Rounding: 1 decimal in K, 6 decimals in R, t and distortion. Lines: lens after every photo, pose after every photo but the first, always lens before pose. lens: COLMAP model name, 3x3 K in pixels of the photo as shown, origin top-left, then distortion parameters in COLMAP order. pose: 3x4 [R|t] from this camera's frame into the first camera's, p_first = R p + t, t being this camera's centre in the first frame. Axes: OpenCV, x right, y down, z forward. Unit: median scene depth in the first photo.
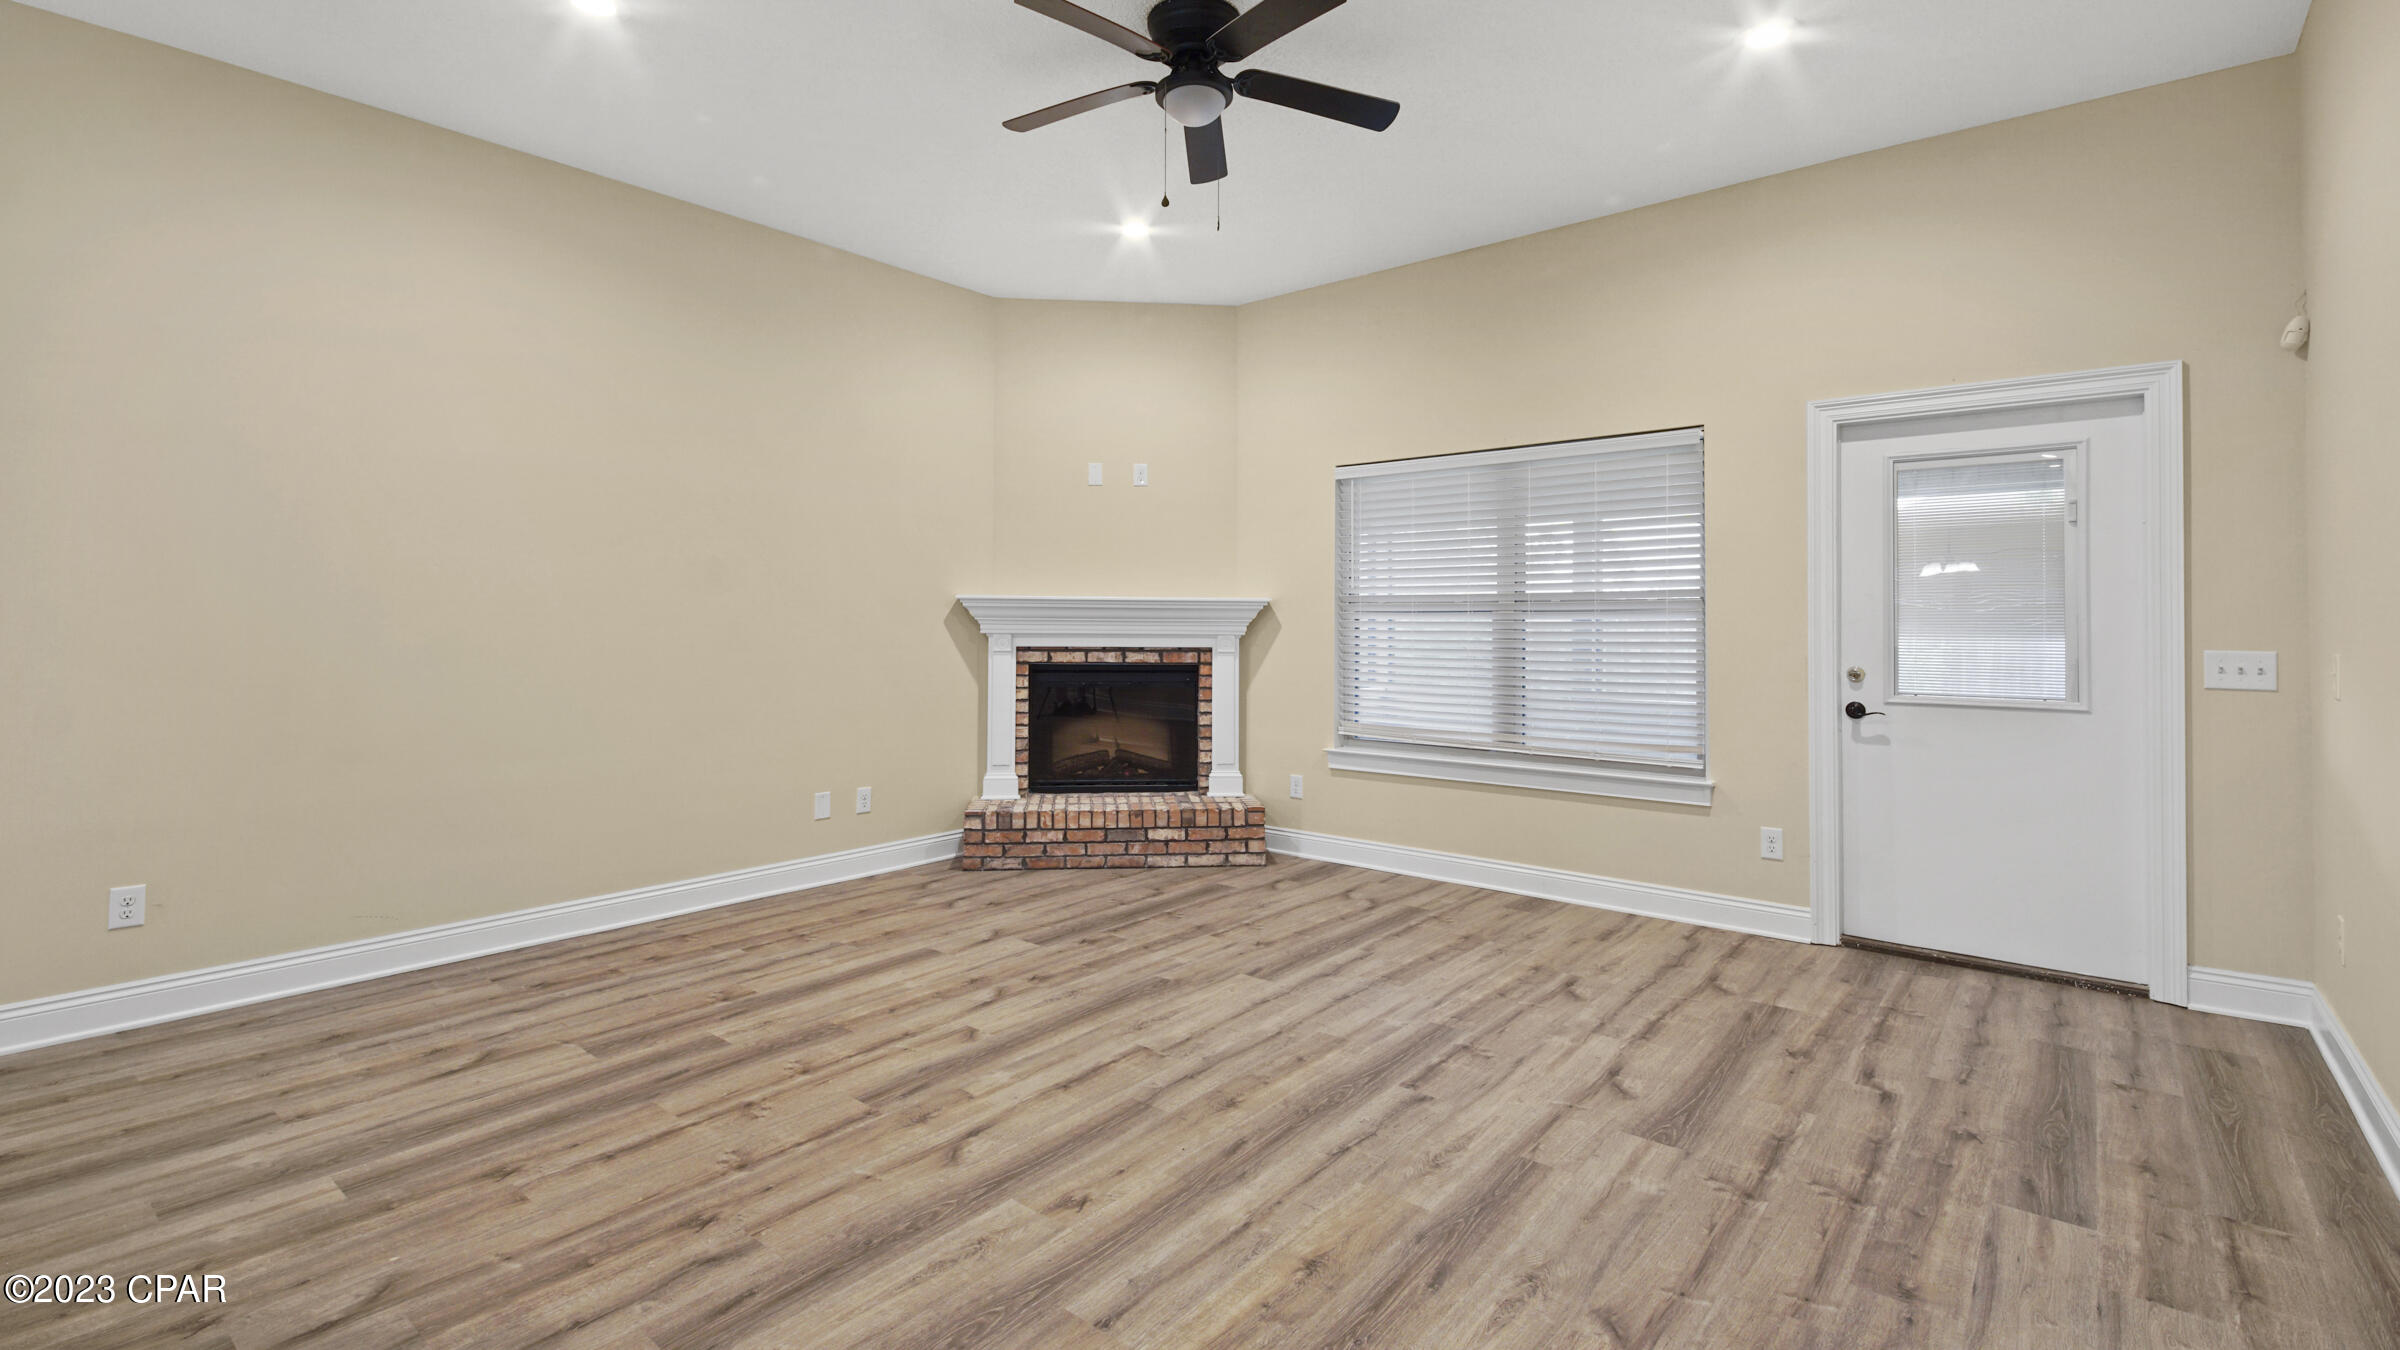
lens RADIAL K [[1059.5, 0, 1200.1], [0, 1059.5, 613.2], [0, 0, 1]] dist [0.023742, -0.013220]
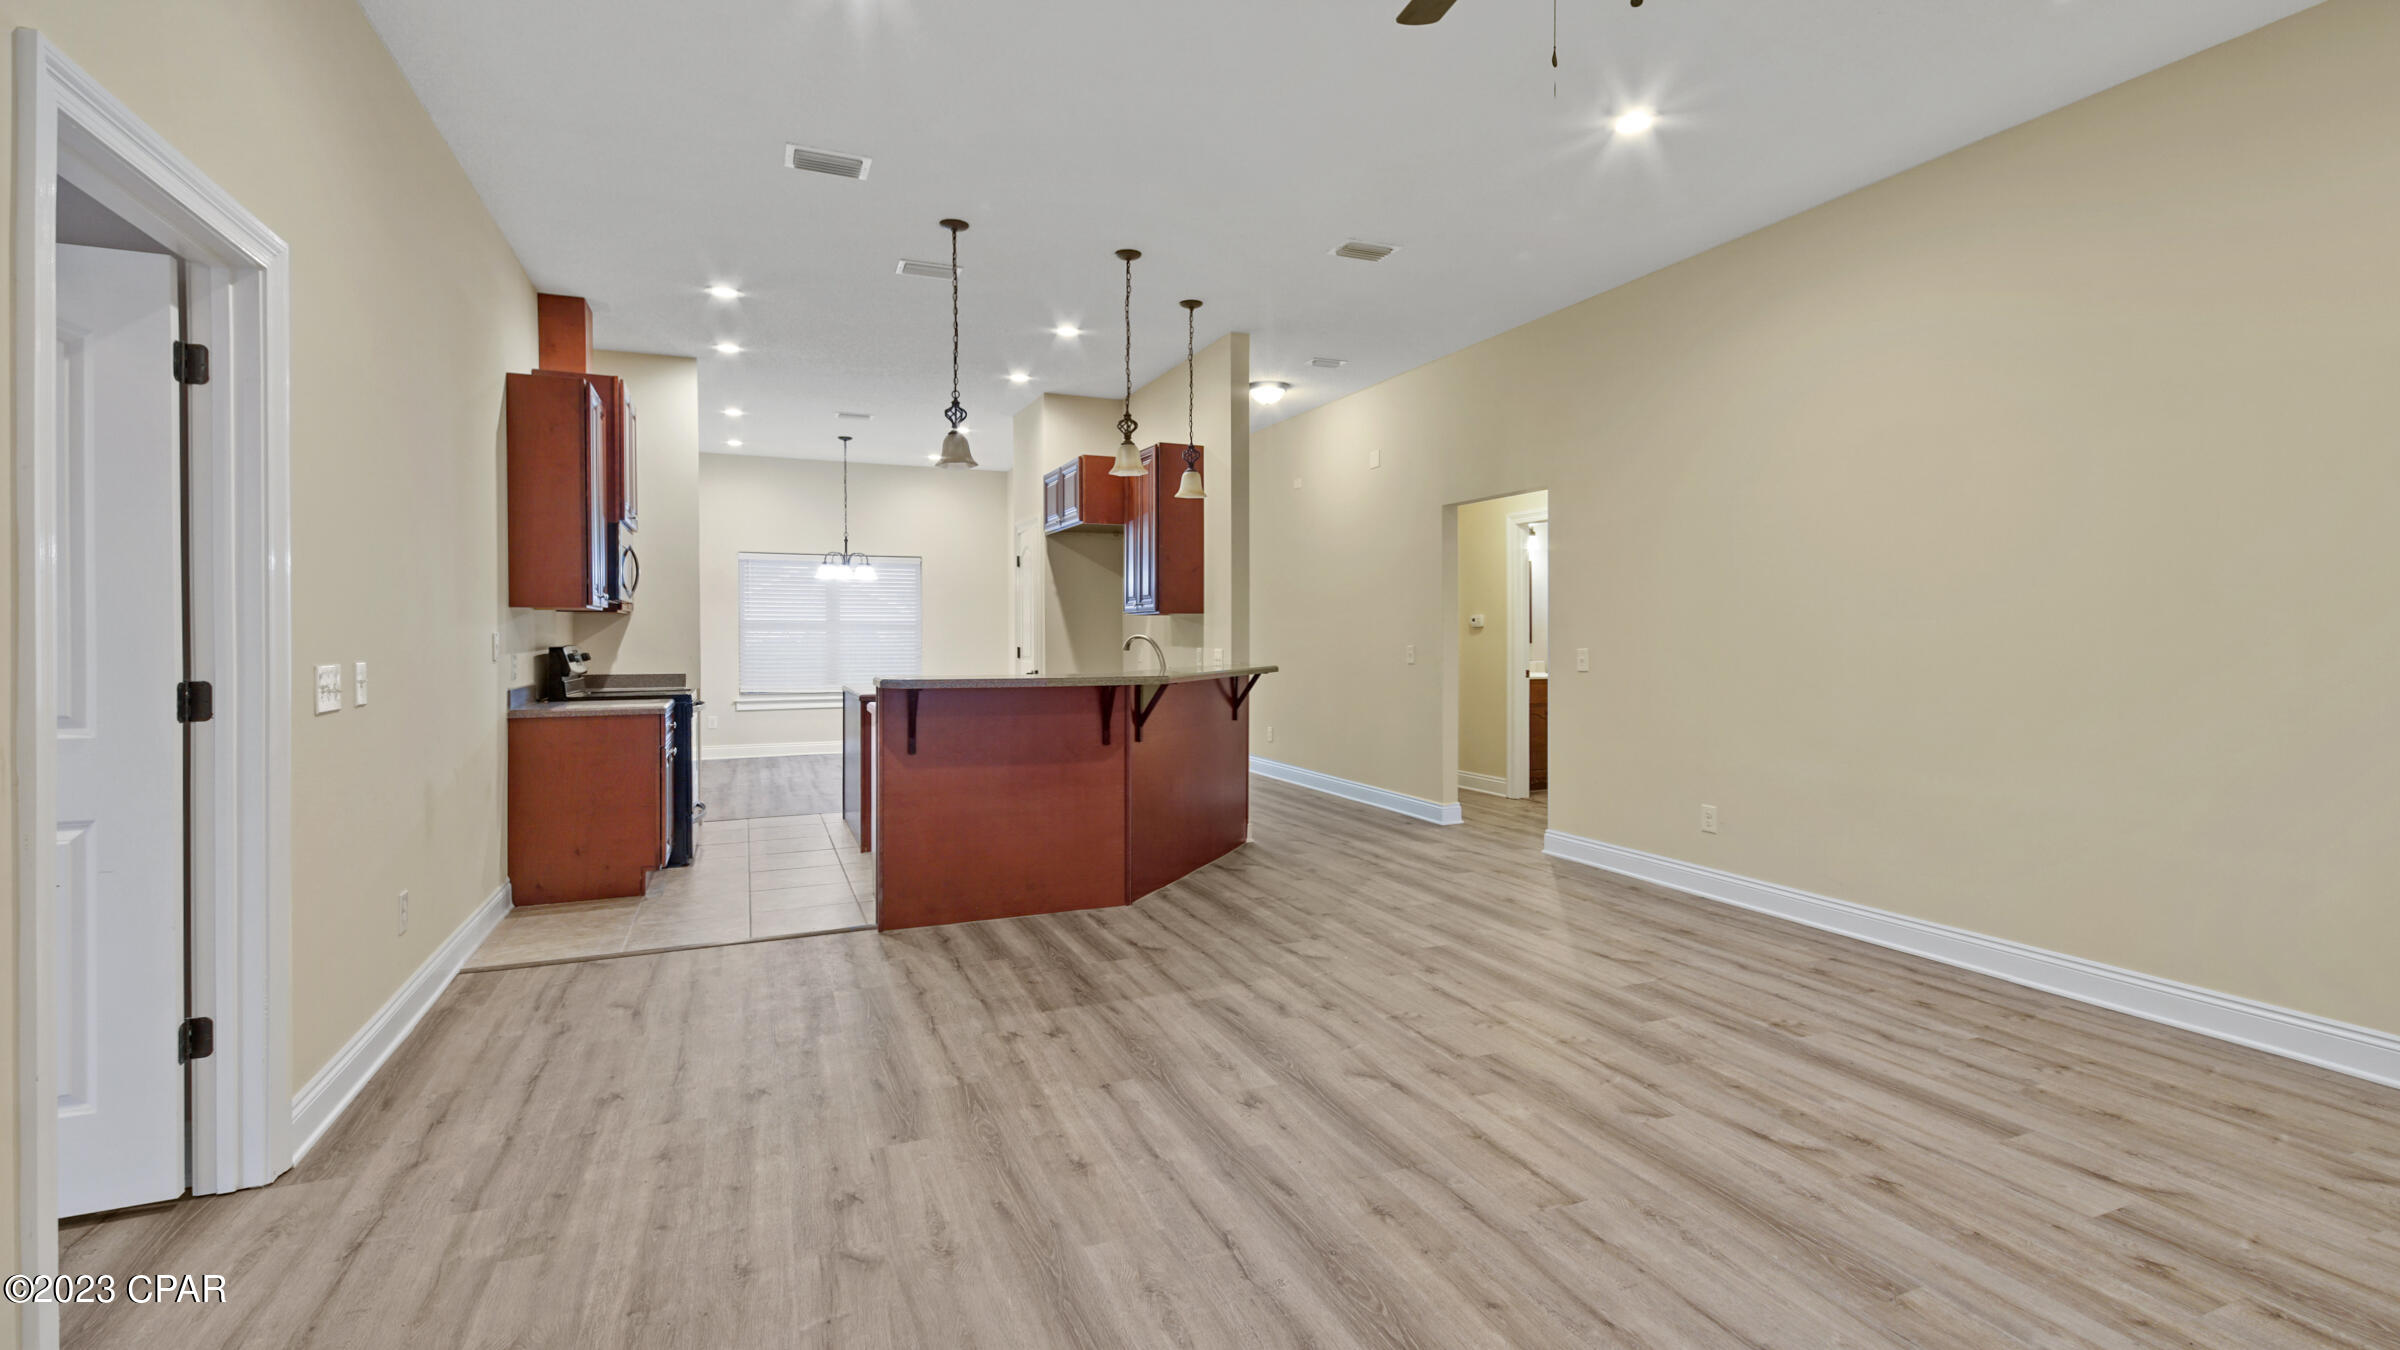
lens RADIAL K [[1059.5, 0, 1185.2], [0, 1059.5, 635.6], [0, 0, 1]] dist [0.023742, -0.013220]
pose [[-0.476322, 0.000214, -0.879271, 0.548609], [0.009573, 0.999942, -0.004943, 0.010155], [0.879219, -0.010772, -0.476296, 0.836384]]
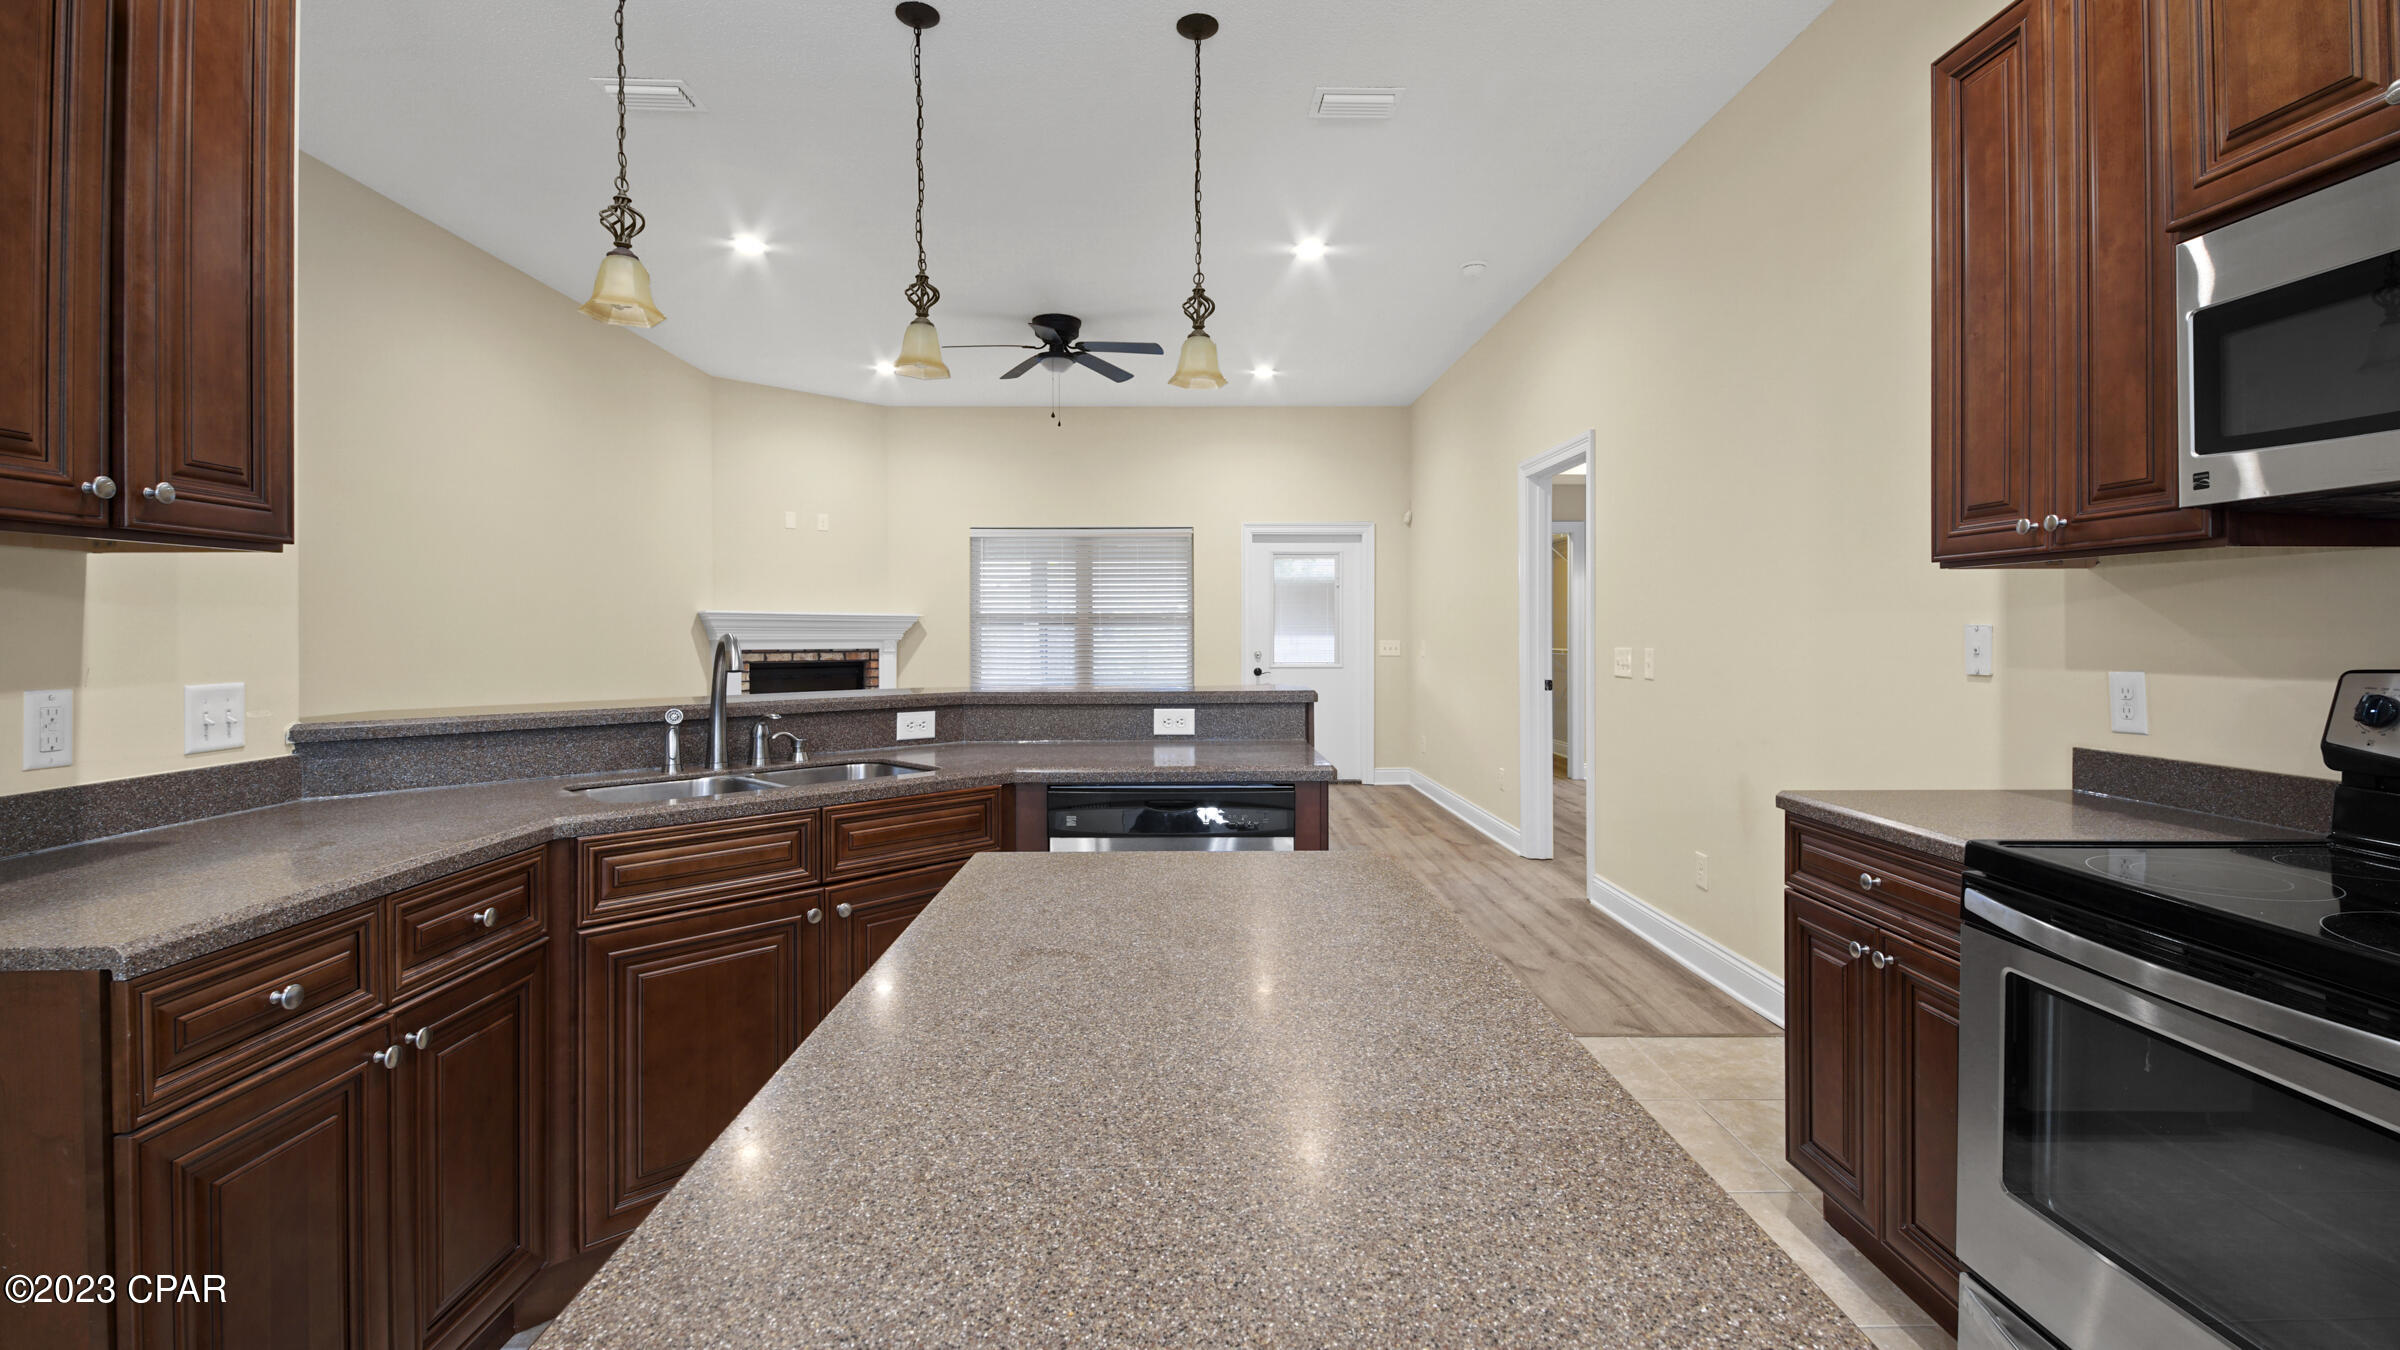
lens RADIAL K [[1059.5, 0, 1195.8], [0, 1059.5, 623.1], [0, 0, 1]] dist [0.023742, -0.013220]
pose [[0.756658, 0.001520, 0.653809, -0.837870], [-0.002372, 0.999997, 0.000420, -0.004542], [-0.653807, -0.001869, 0.756659, -0.491043]]
